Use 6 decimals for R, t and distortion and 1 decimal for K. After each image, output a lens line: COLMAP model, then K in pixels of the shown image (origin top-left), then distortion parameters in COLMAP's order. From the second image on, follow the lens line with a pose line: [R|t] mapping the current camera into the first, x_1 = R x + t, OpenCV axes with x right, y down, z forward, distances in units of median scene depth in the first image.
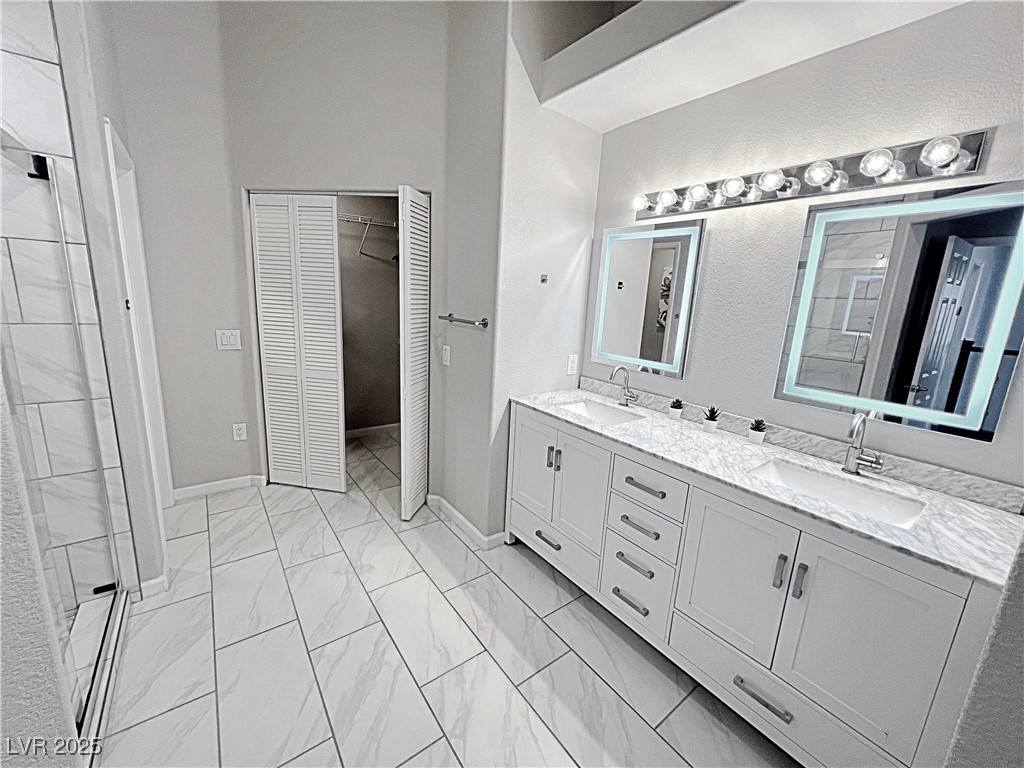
lens RADIAL K [[407.4, 0, 509.7], [0, 407.4, 382.4], [0, 0, 1]] dist [-0.006652, 0.000430]
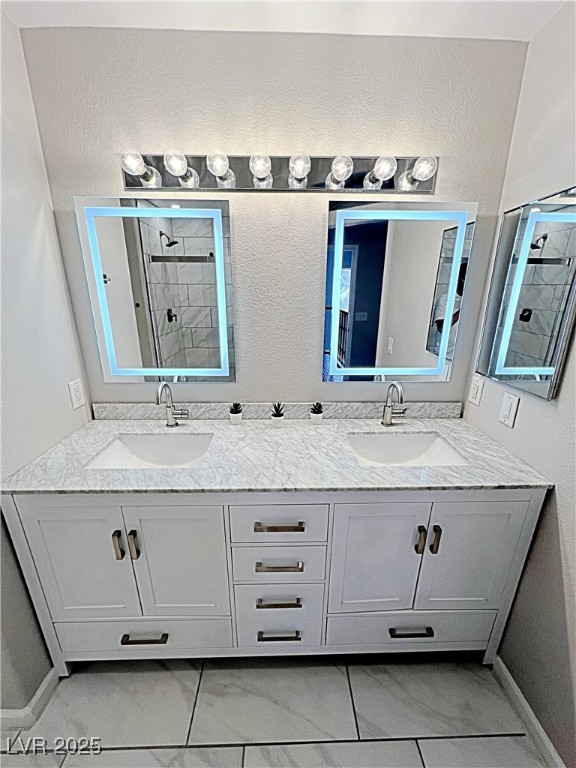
lens RADIAL K [[305.6, 0, 291.2], [0, 305.6, 384.4], [0, 0, 1]] dist [-0.006652, 0.000430]
pose [[0.577278, -0.282958, 0.765954, -0.055704], [0.193094, 0.958739, 0.208647, -0.151495], [-0.793388, 0.027453, 0.608097, 0.568916]]
